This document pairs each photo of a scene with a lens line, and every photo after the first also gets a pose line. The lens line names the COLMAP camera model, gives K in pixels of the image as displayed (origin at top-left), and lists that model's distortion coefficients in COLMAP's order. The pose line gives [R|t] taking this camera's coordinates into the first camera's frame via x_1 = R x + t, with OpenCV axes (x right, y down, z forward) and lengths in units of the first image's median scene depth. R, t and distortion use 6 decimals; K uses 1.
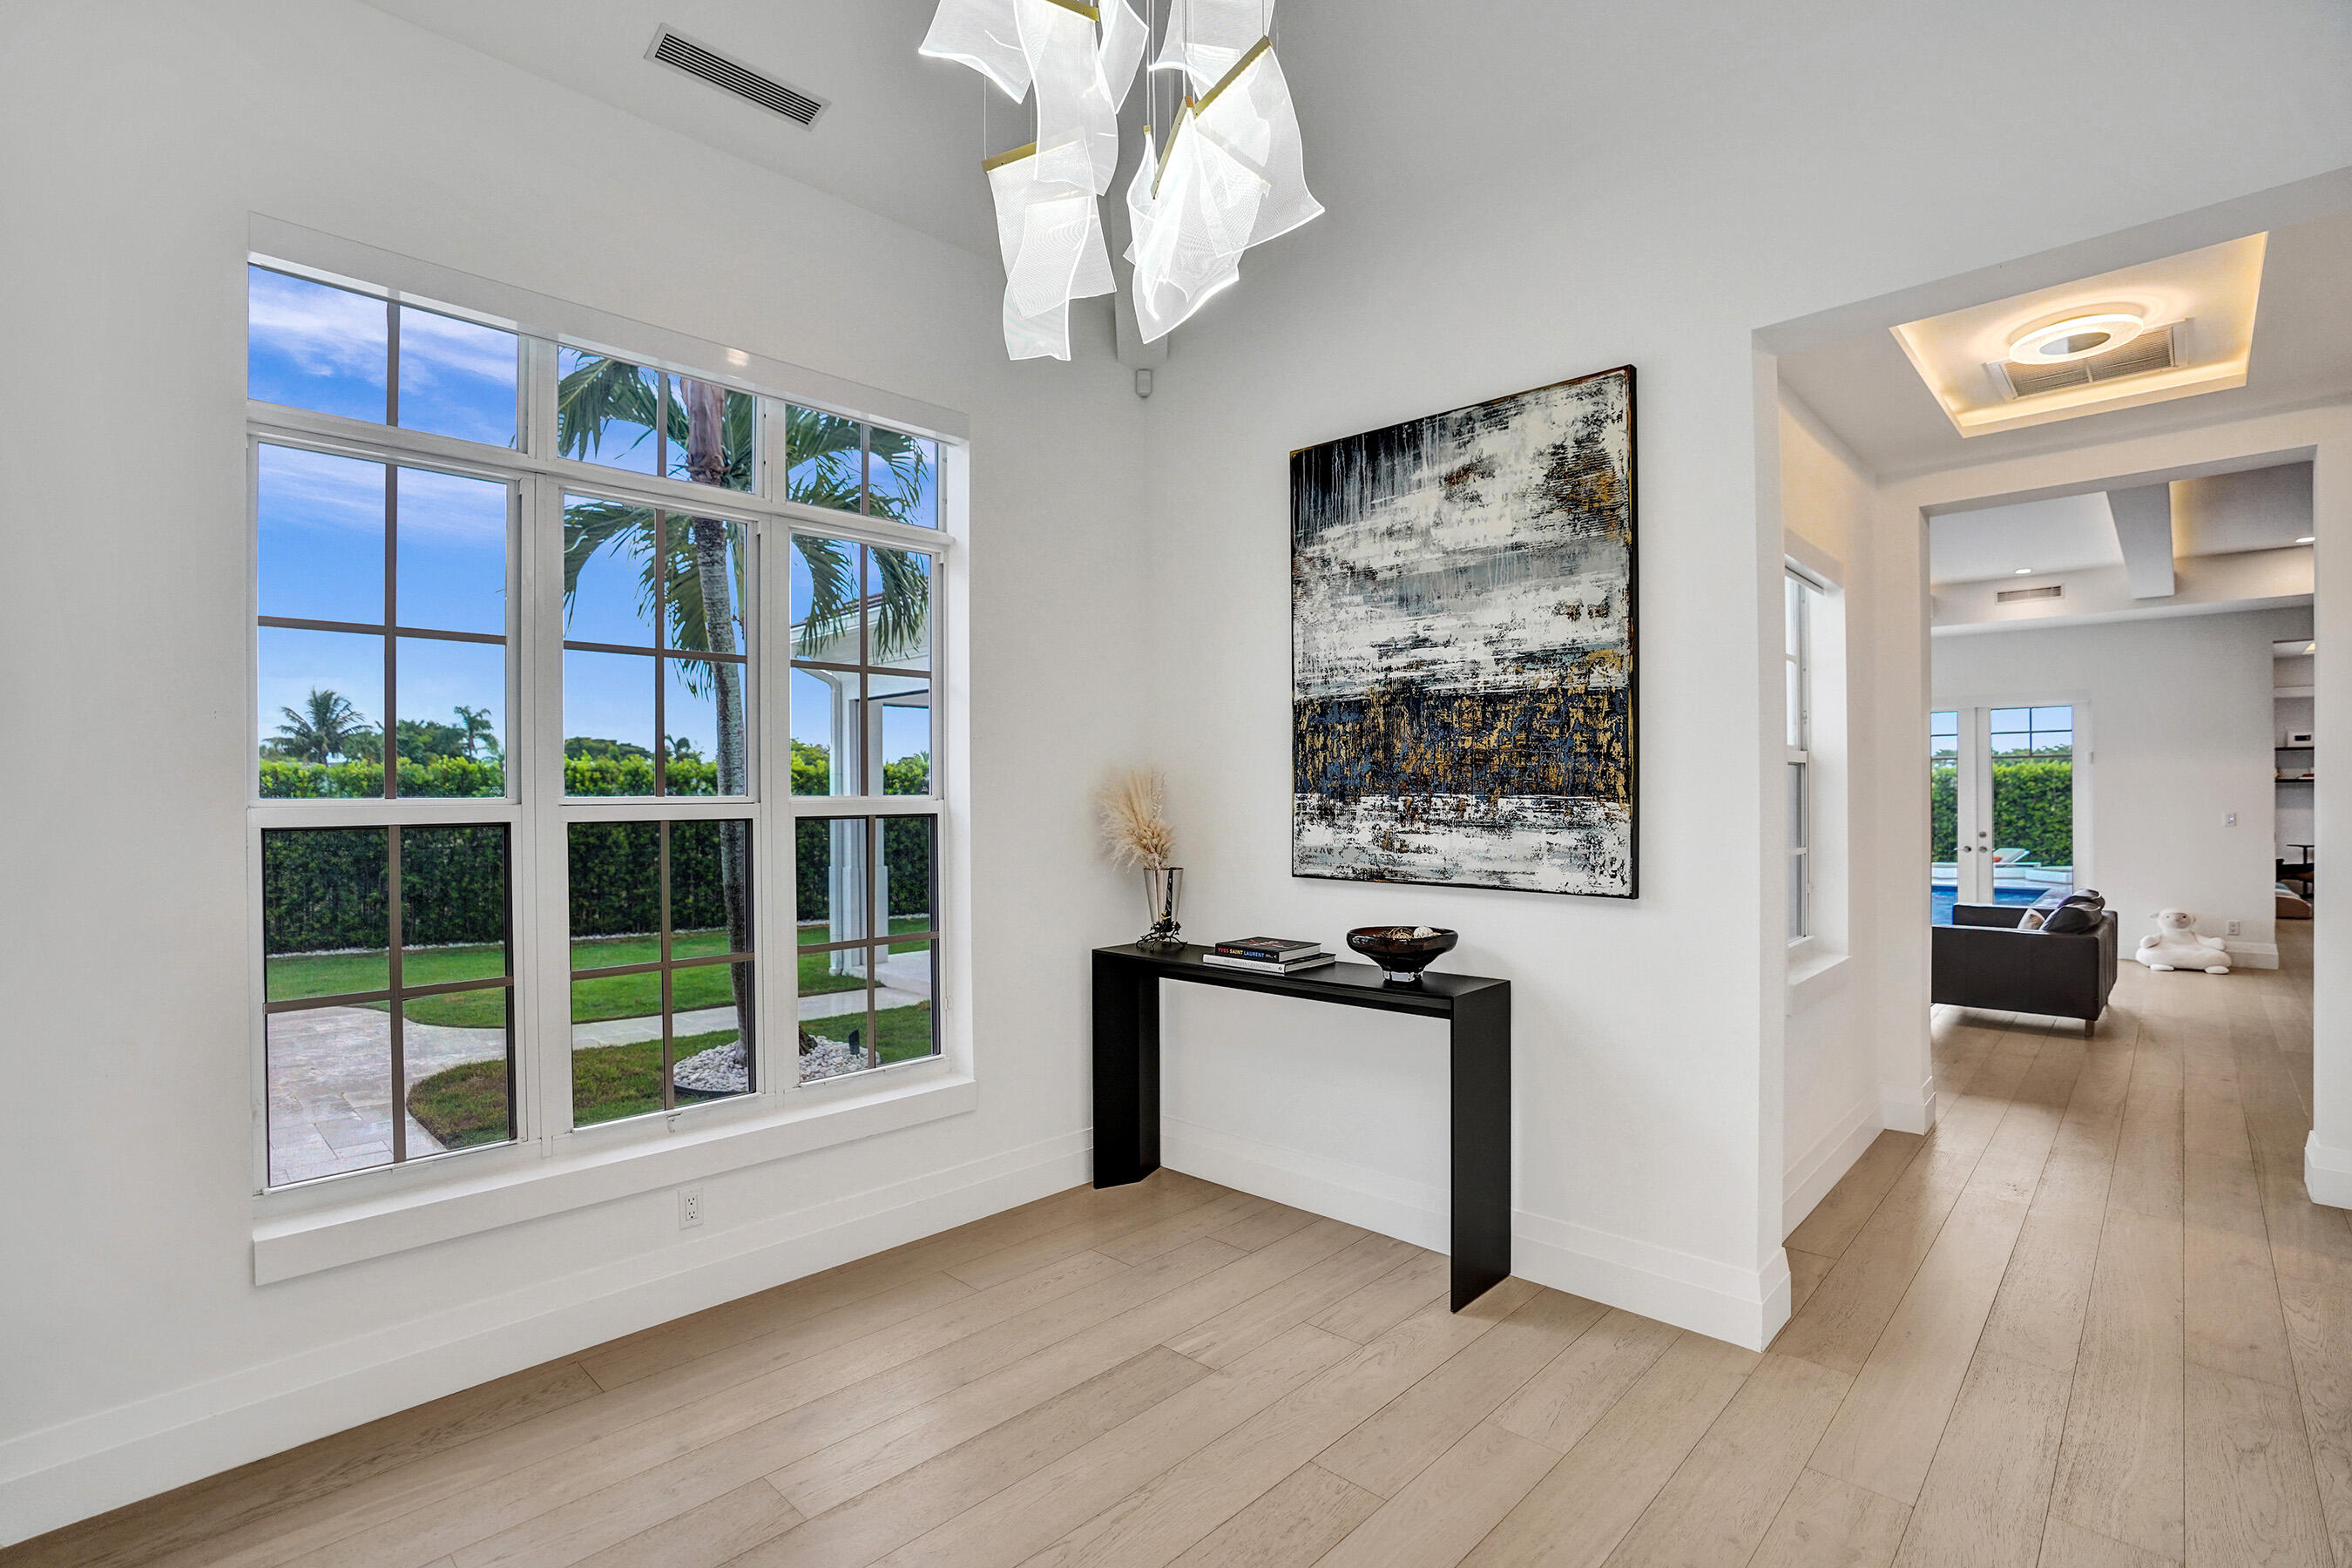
lens RADIAL K [[1094.4, 0, 1166.0], [0, 1094.4, 803.6], [0, 0, 1]] dist [-0.028497, 0.001219]
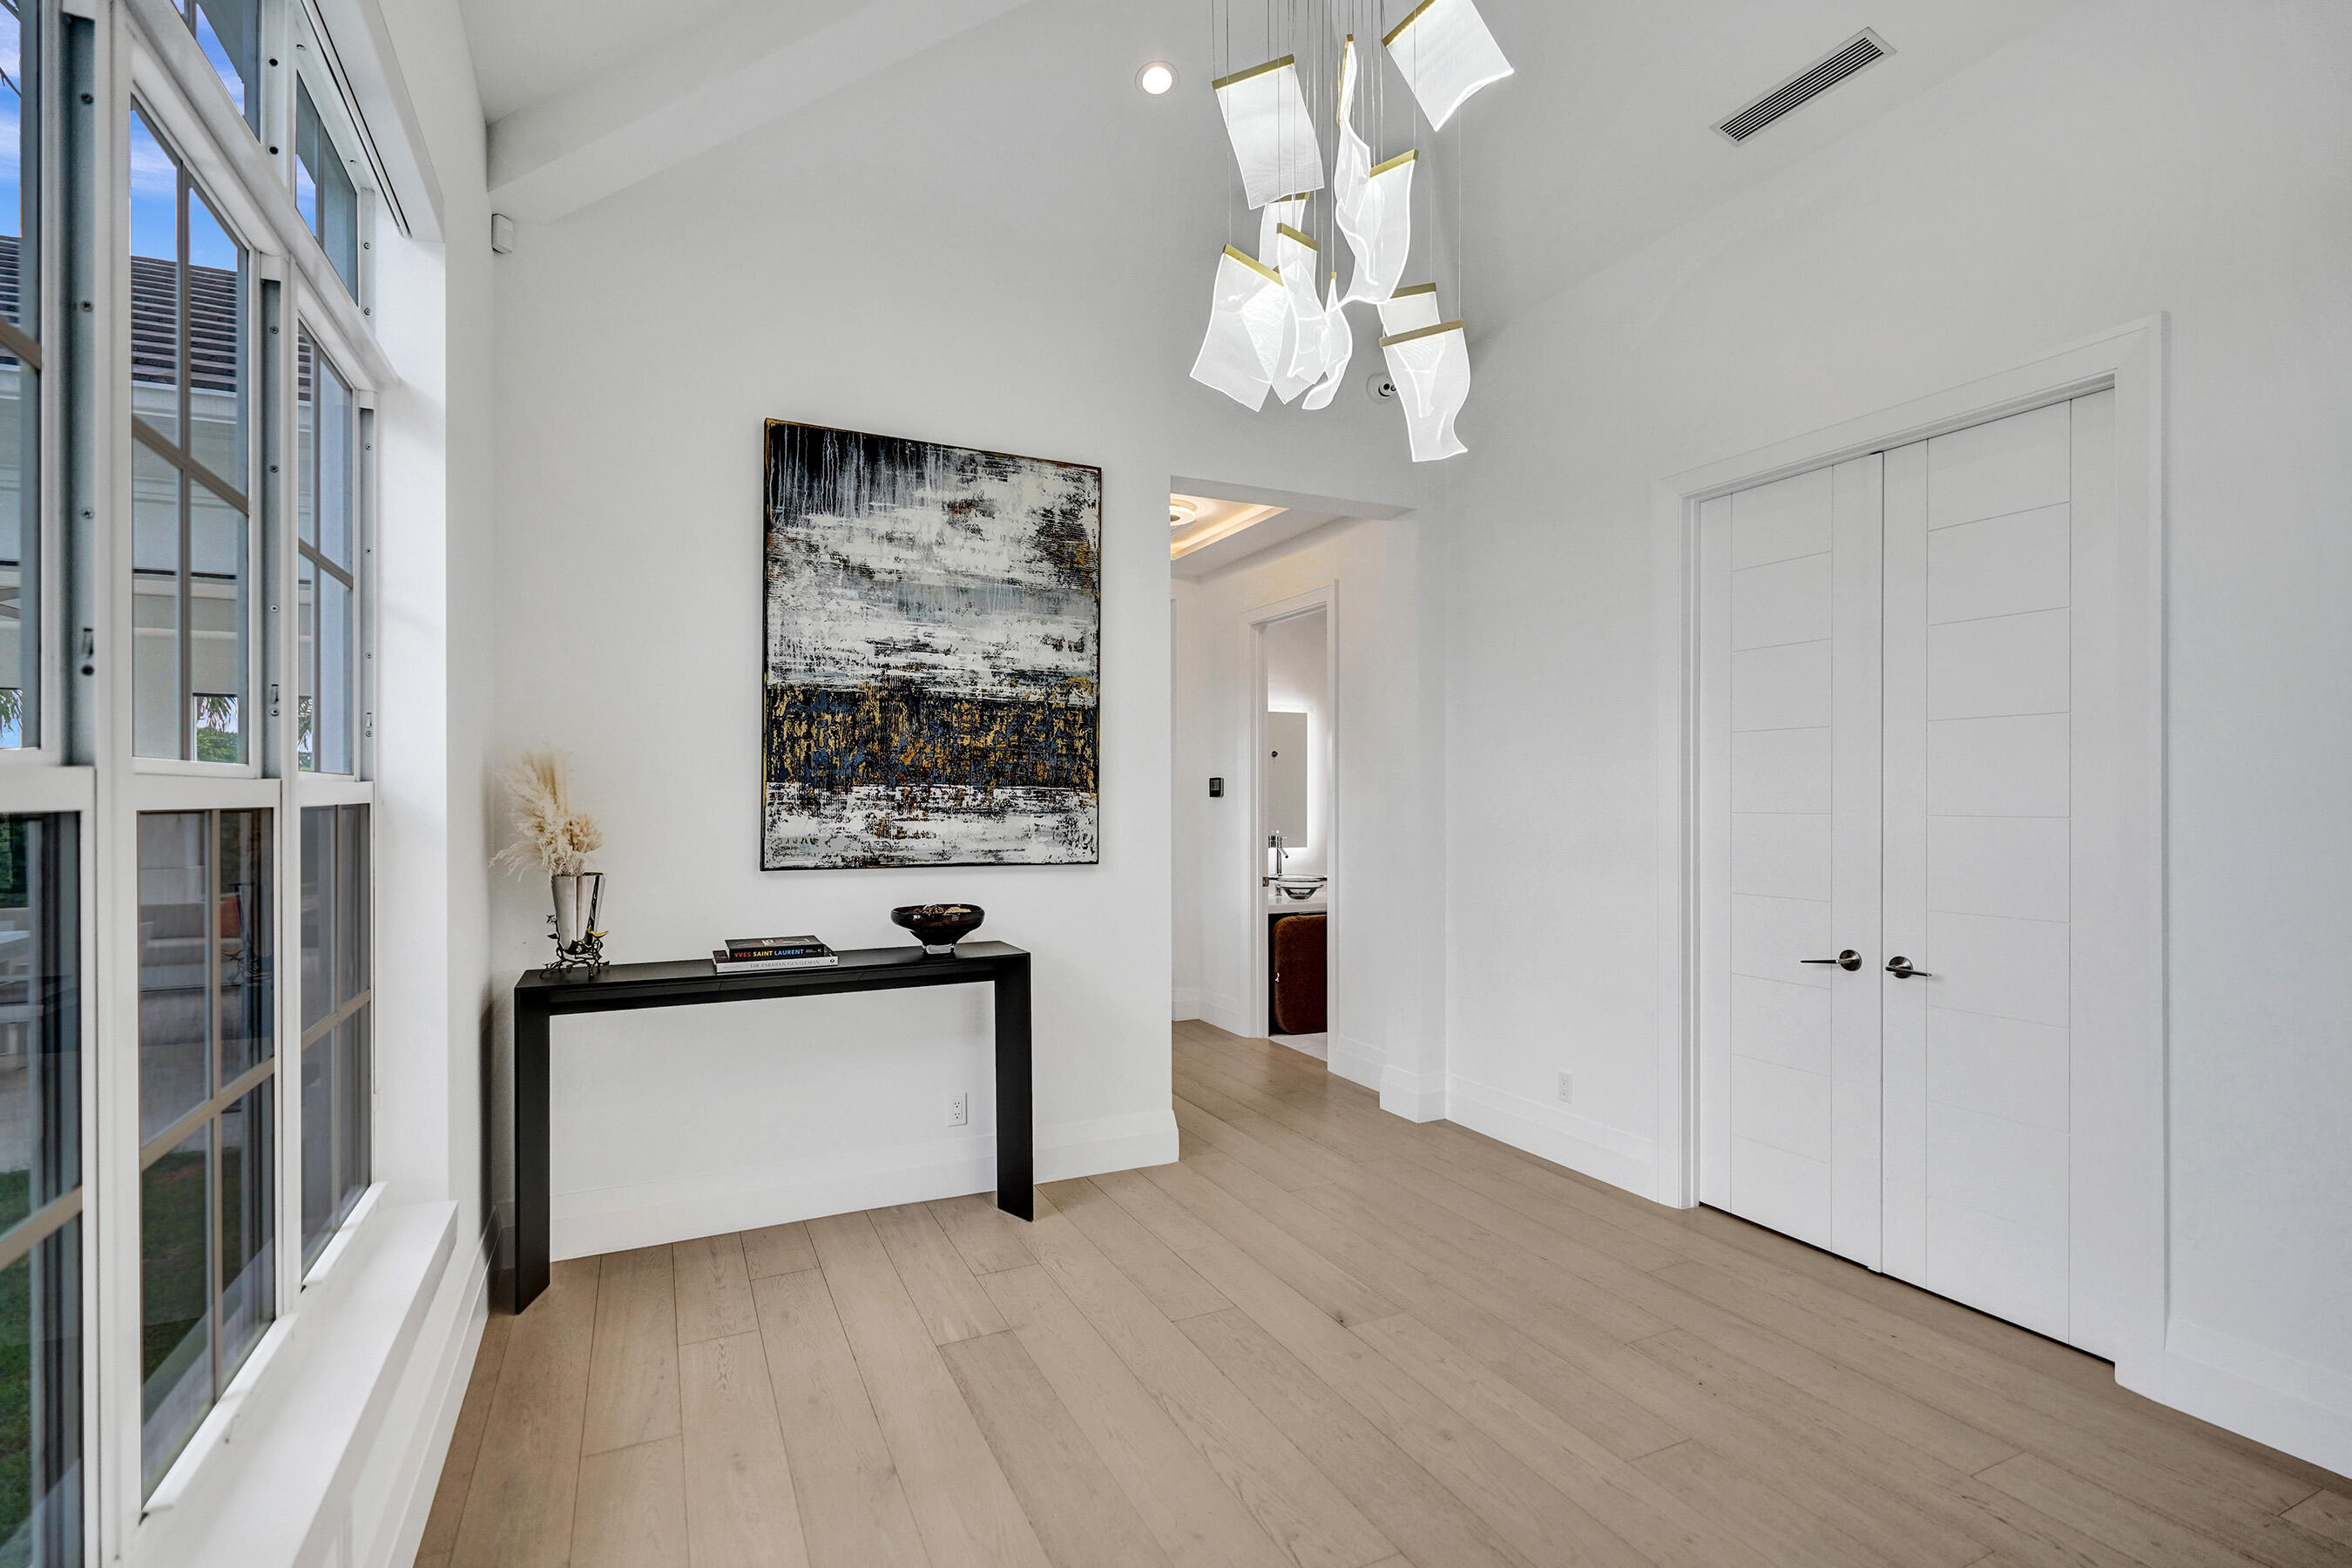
lens RADIAL K [[1094.4, 0, 1170.5], [0, 1094.4, 786.1], [0, 0, 1]] dist [-0.028497, 0.001219]
pose [[0.355717, 0.002864, 0.934589, -0.706662], [-0.001832, 0.999996, -0.002367, -0.005149], [-0.934592, -0.000870, 0.355720, 0.378172]]
